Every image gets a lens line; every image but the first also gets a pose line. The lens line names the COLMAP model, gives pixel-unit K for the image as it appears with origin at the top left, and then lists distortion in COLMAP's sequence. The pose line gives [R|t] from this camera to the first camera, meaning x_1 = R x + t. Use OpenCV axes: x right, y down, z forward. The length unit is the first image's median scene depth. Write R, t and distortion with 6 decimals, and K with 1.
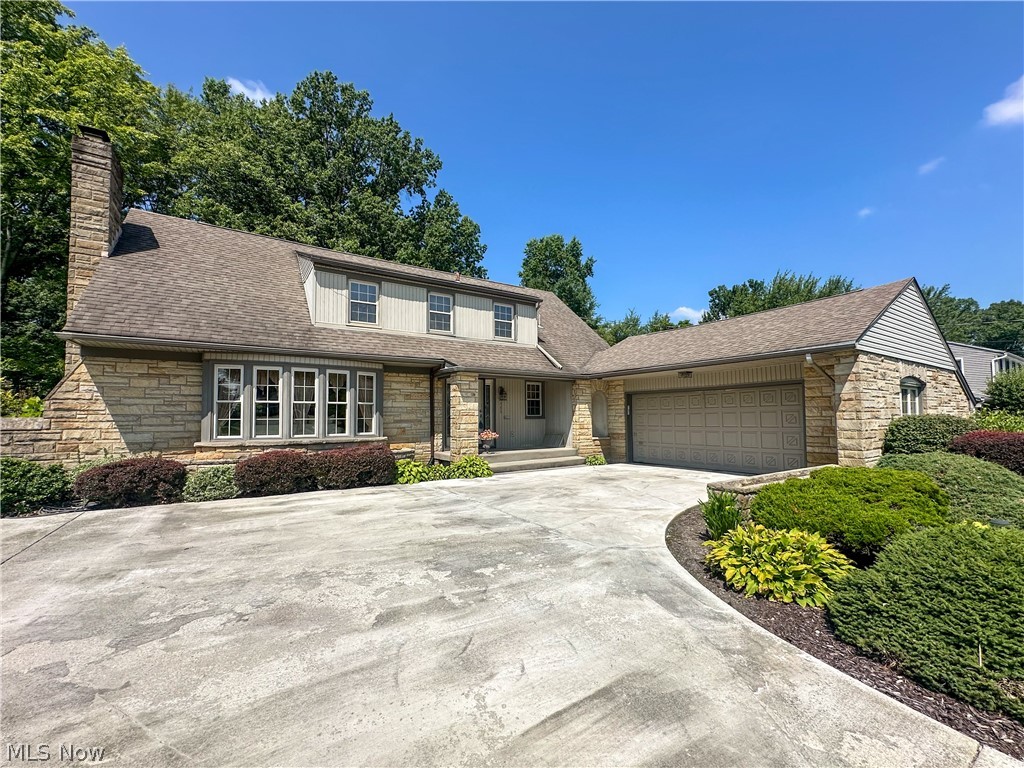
lens RADIAL K [[414.7, 0, 504.8], [0, 414.7, 403.1], [0, 0, 1]] dist [-0.004511, 0.000596]
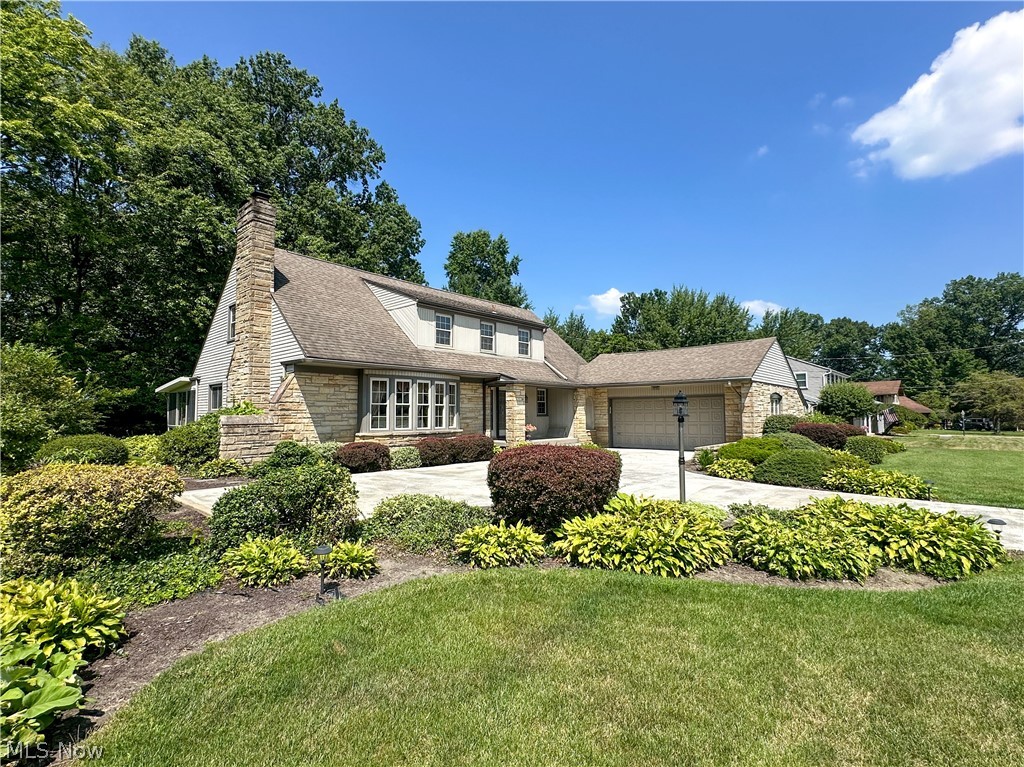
lens RADIAL K [[474.9, 0, 512.2], [0, 474.9, 390.6], [0, 0, 1]] dist [-0.003129, 0.000115]
pose [[0.964067, 0.015635, 0.265198, -0.537598], [-0.011518, 0.999788, -0.017072, -0.022094], [-0.265409, 0.013403, 0.964043, -0.553202]]
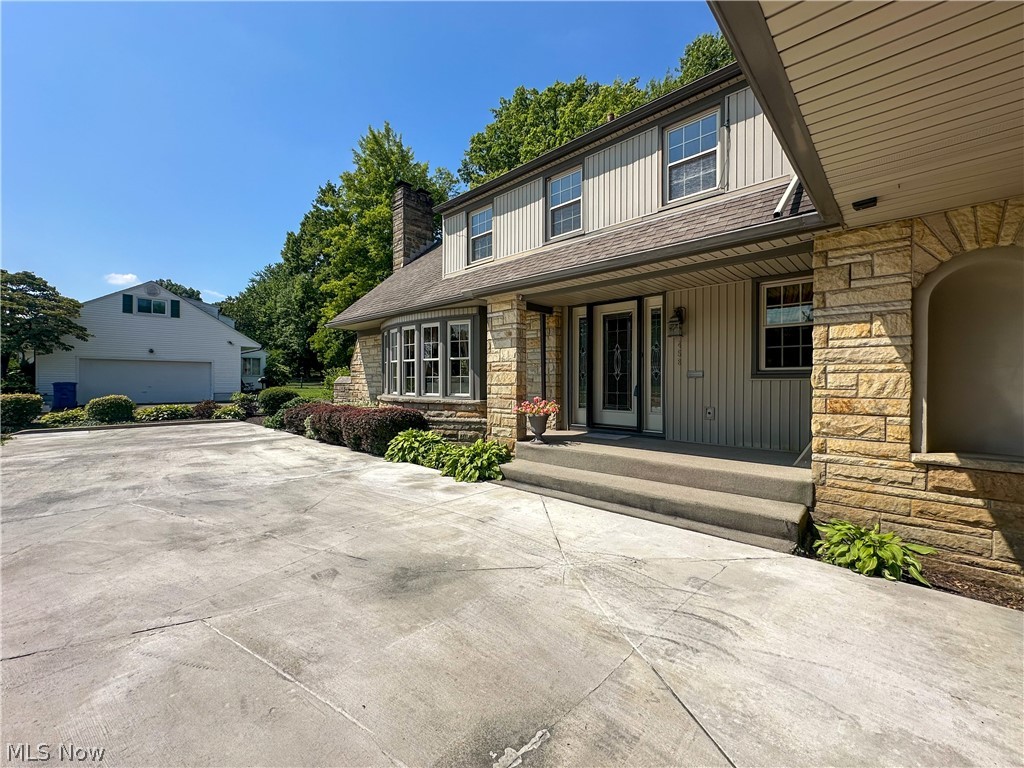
lens RADIAL K [[414.7, 0, 507.4], [0, 414.7, 381.5], [0, 0, 1]] dist [-0.004511, 0.000596]
pose [[0.238705, 0.006035, -0.971073, 0.470210], [0.031007, 0.999423, 0.013833, 0.036305], [0.970597, -0.033412, 0.238380, 0.855305]]
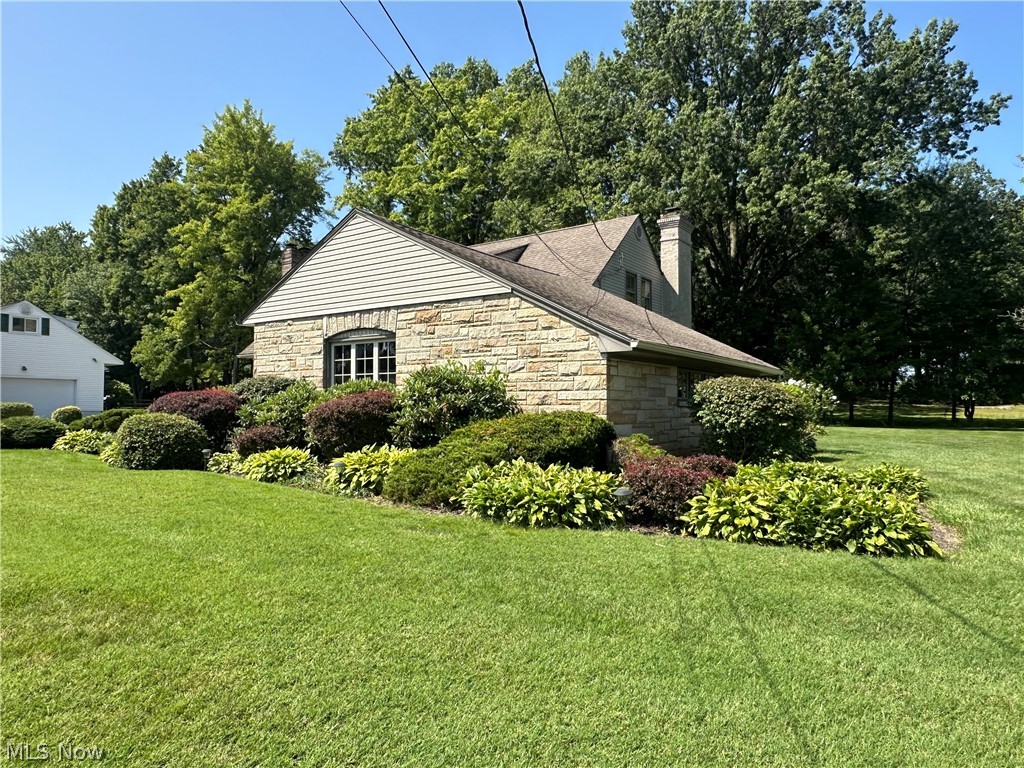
lens RADIAL K [[690.9, 0, 509.6], [0, 690.9, 376.1], [0, 0, 1]] dist [-0.055887, 0.001542]
pose [[0.380492, -0.037110, -0.924039, 1.970590], [0.032491, 0.999114, -0.026747, 0.063464], [0.924213, -0.019846, 0.381361, 0.628598]]
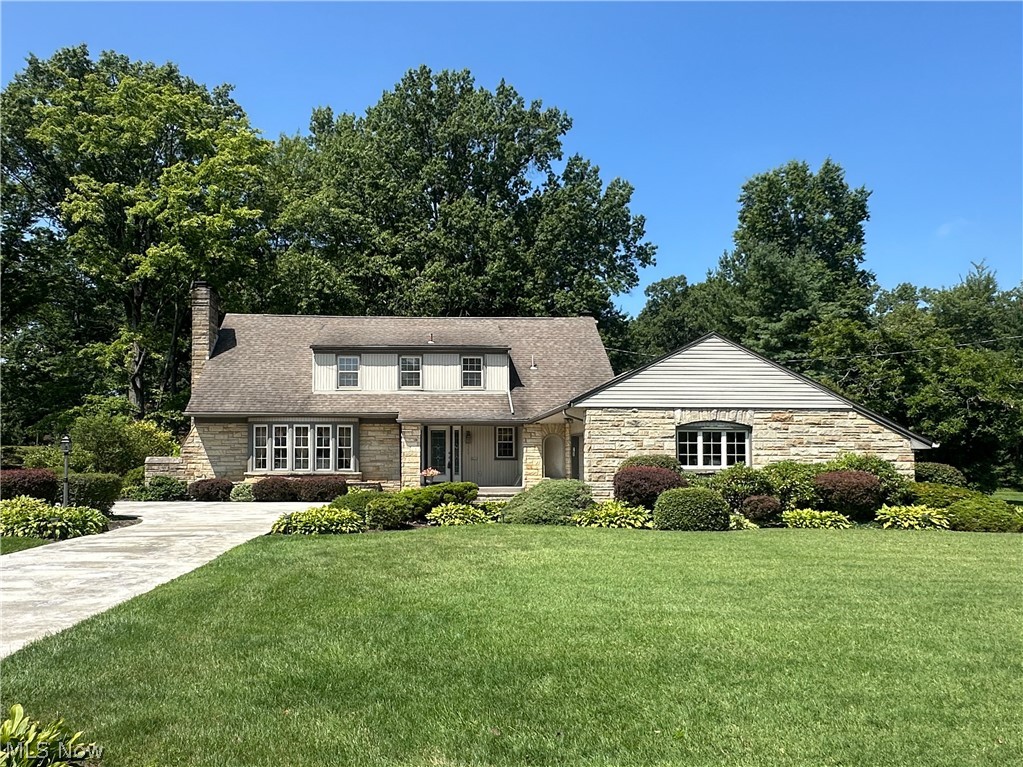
lens RADIAL K [[724.3, 0, 454.6], [0, 724.3, 448.3], [0, 0, 1]] dist [0.001656, -0.001168]
pose [[0.863969, -0.005605, -0.503514, 1.141106], [0.011222, 0.999904, 0.008123, -0.011994], [0.503421, -0.012669, 0.863949, -0.857565]]
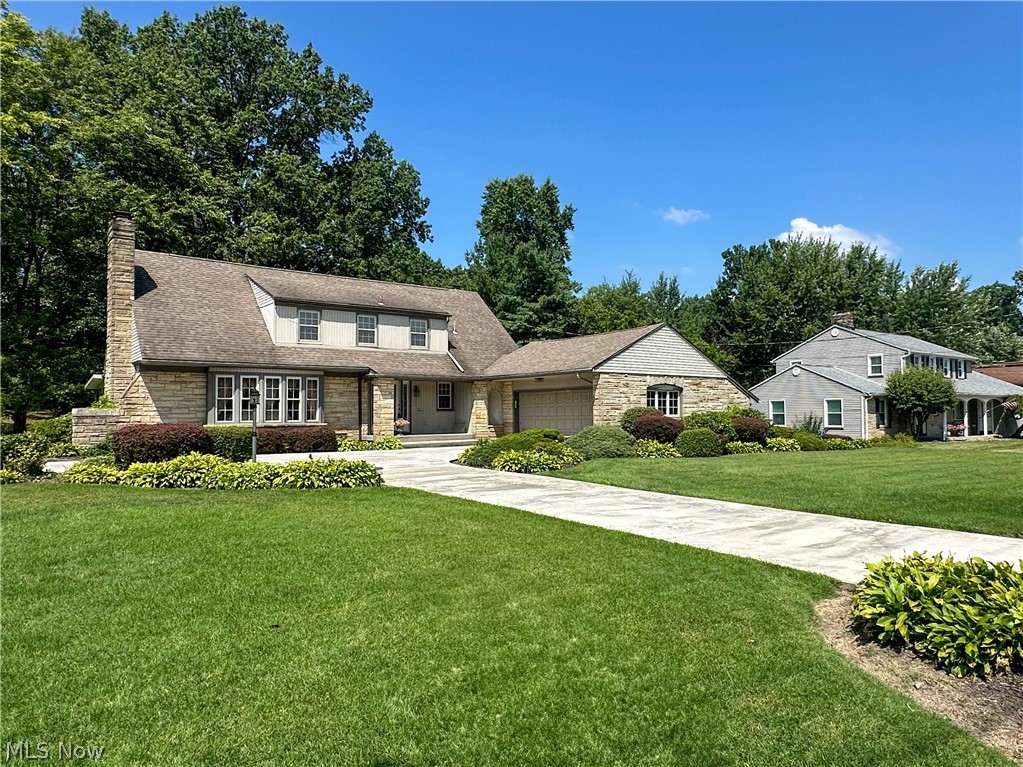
lens RADIAL K [[681.1, 0, 550.4], [0, 681.1, 394.0], [0, 0, 1]] dist [0.005728, -0.005645]
pose [[0.995054, 0.002856, 0.099295, 0.233501], [-0.003276, 0.999986, 0.004066, -0.028979], [-0.099282, -0.004371, 0.995050, -1.340876]]
